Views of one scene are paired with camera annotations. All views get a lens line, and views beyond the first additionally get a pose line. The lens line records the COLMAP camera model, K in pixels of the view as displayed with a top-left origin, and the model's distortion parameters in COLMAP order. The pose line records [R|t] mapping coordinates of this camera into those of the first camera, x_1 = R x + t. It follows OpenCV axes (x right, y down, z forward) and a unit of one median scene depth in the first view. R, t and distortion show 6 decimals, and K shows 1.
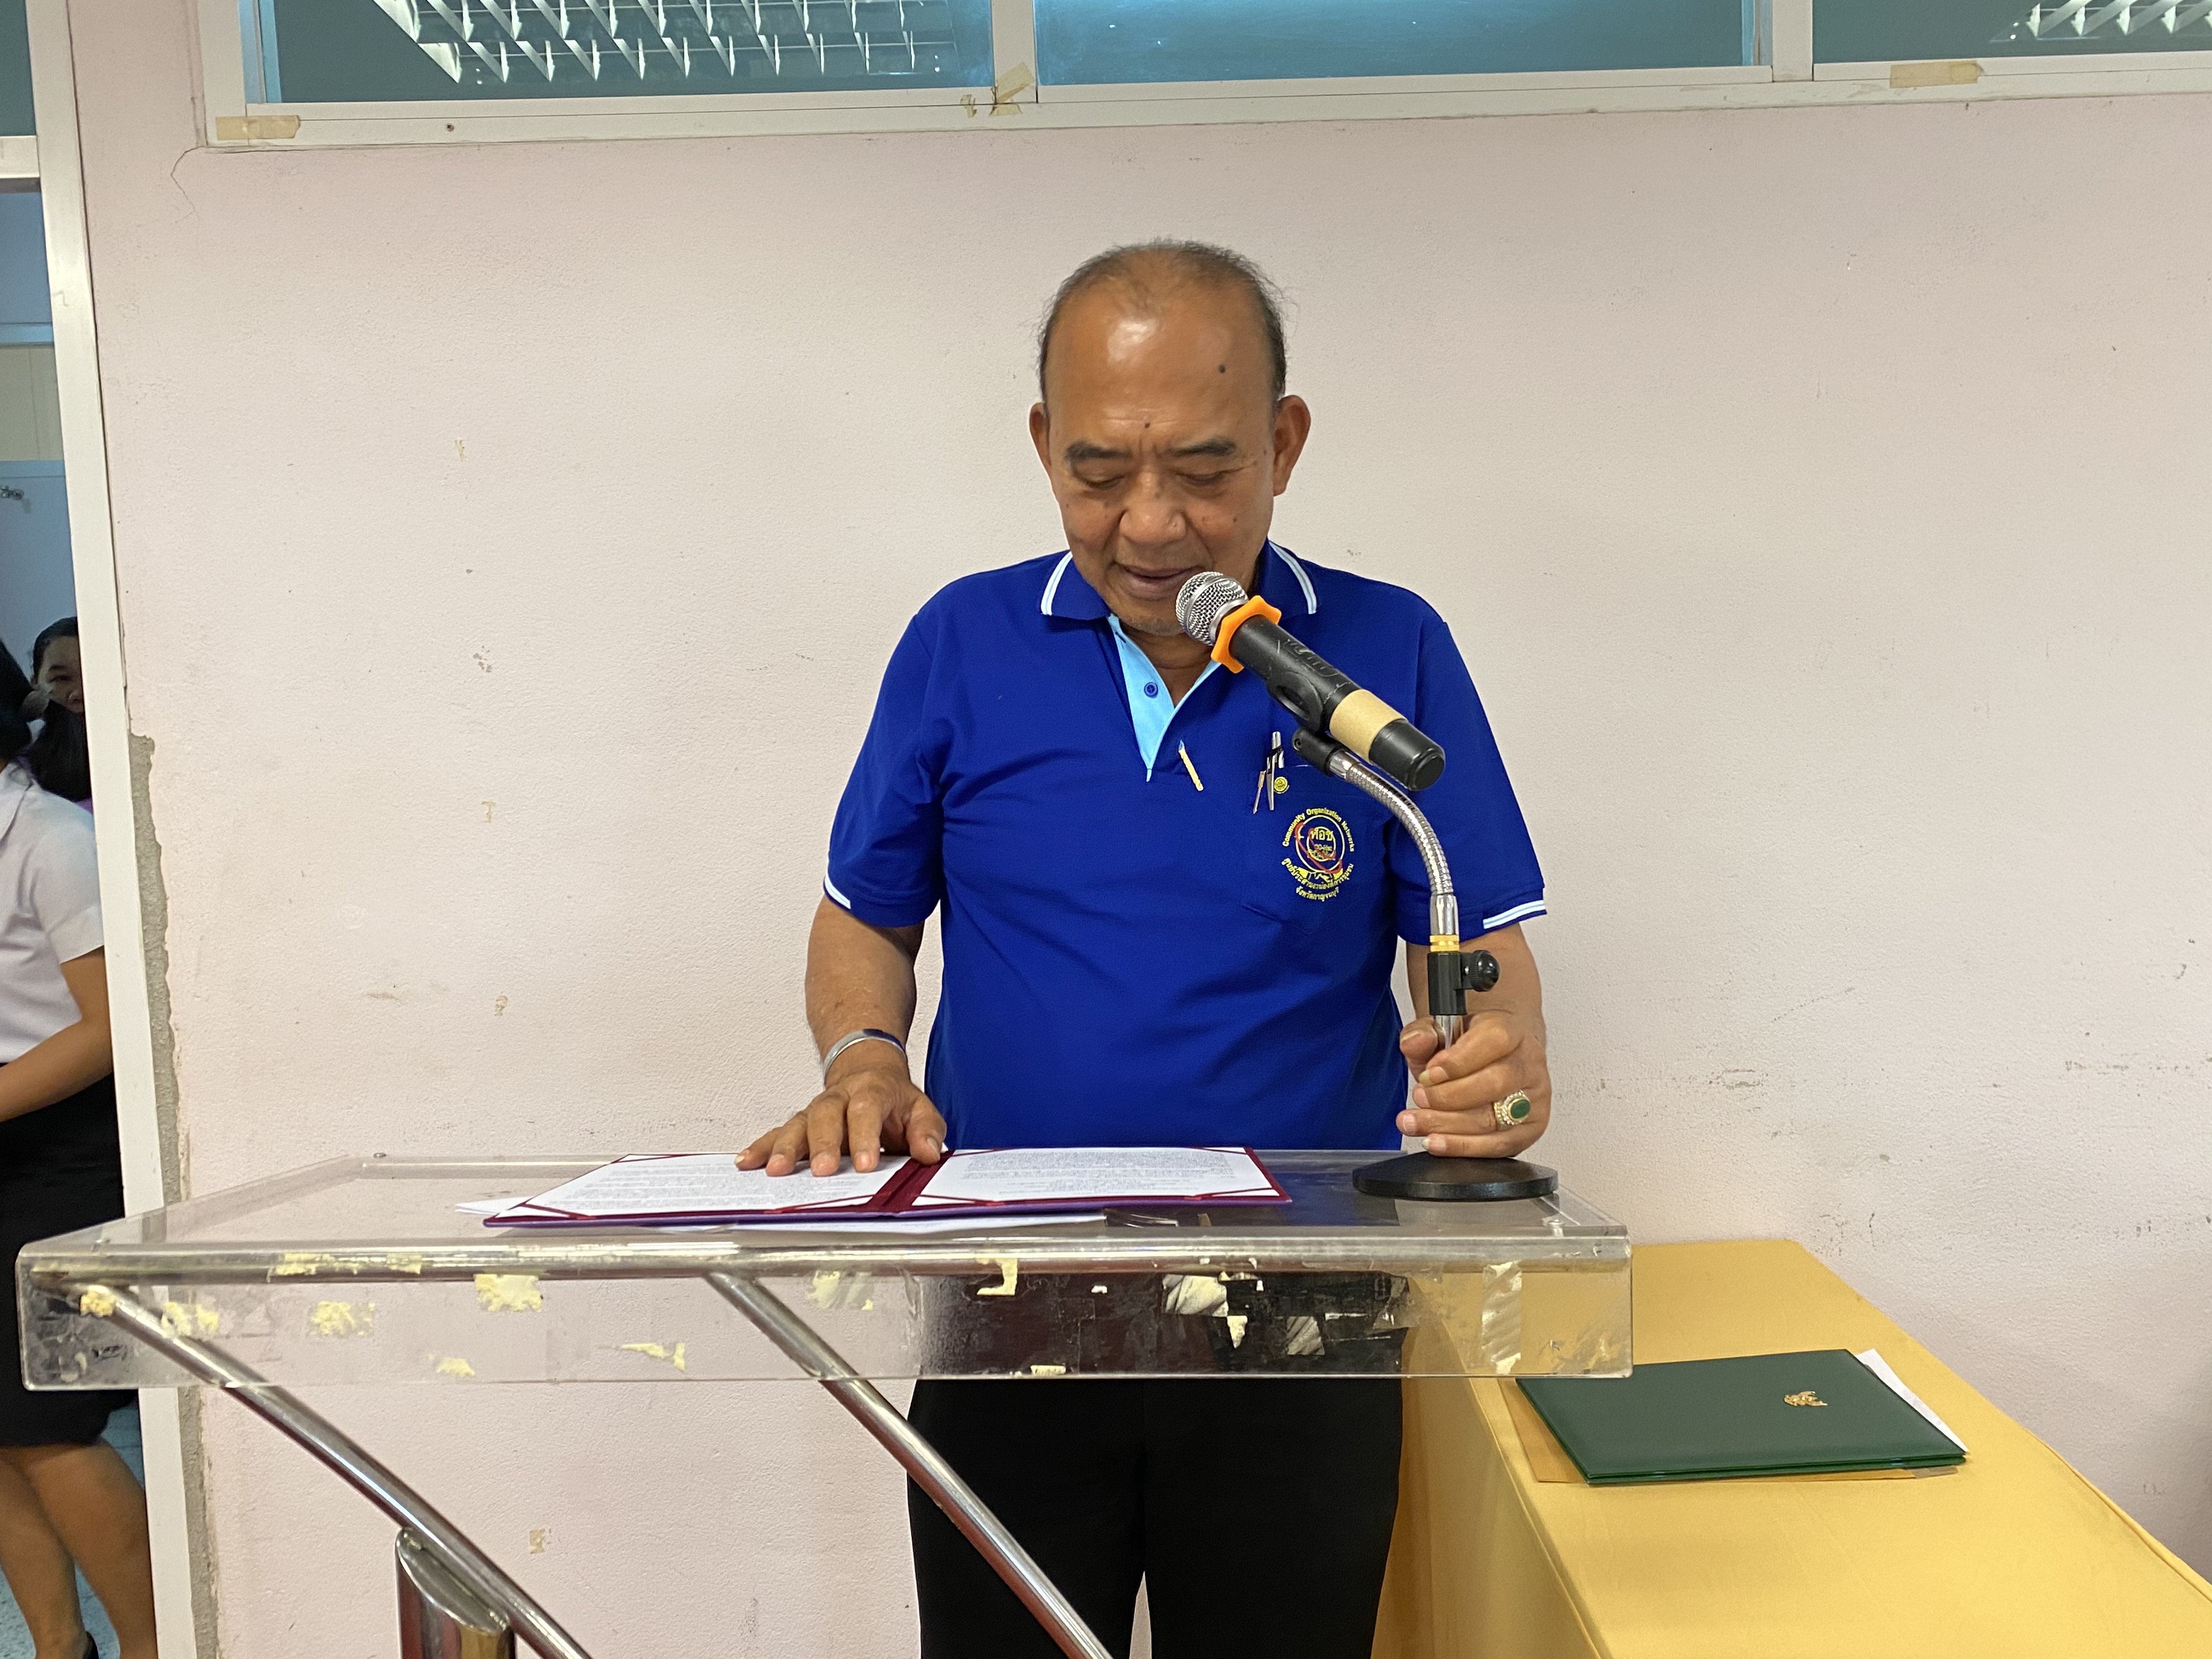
lens RADIAL K [[1808.6, 0, 1020.5], [0, 1808.6, 829.8], [0, 0, 1]] dist [0.048029, -0.017914]
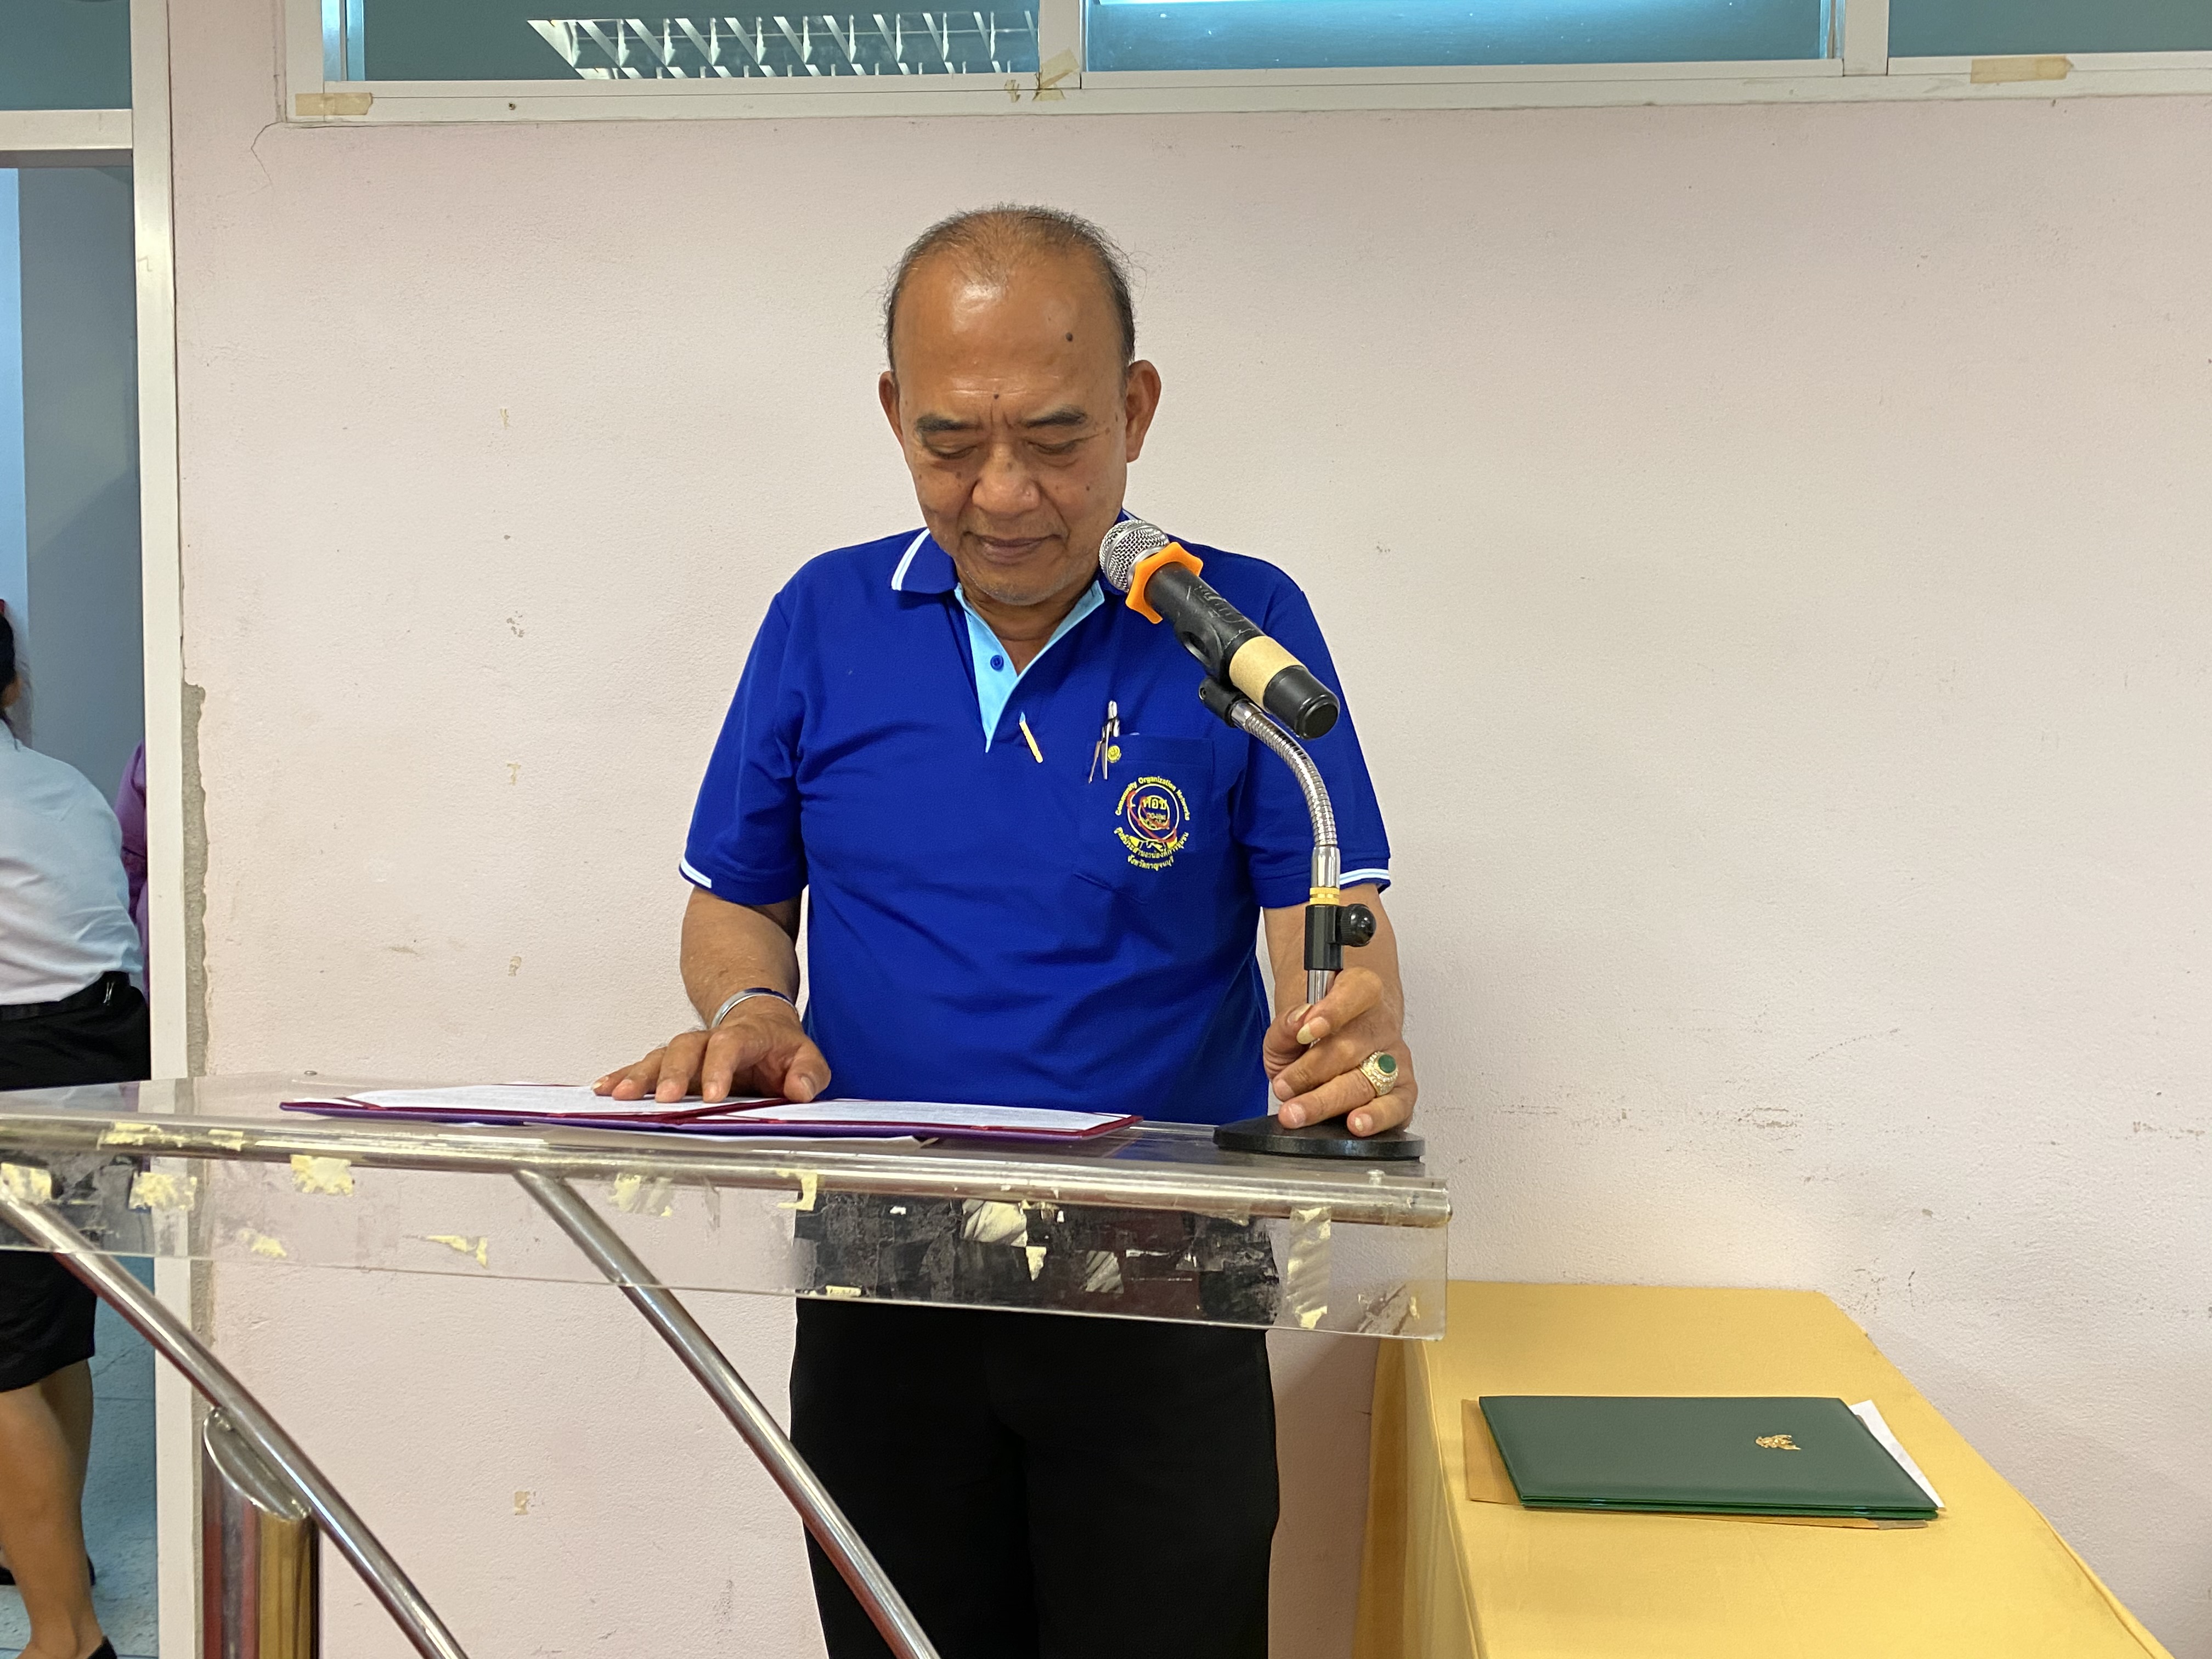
lens RADIAL K [[1808.6, 0, 1020.5], [0, 1808.6, 829.8], [0, 0, 1]] dist [0.048029, -0.017914]
pose [[0.994281, 0.051426, -0.093602, 0.161090], [-0.054149, 0.998174, -0.026784, 0.061621], [0.092054, 0.031700, 0.995249, 0.027950]]
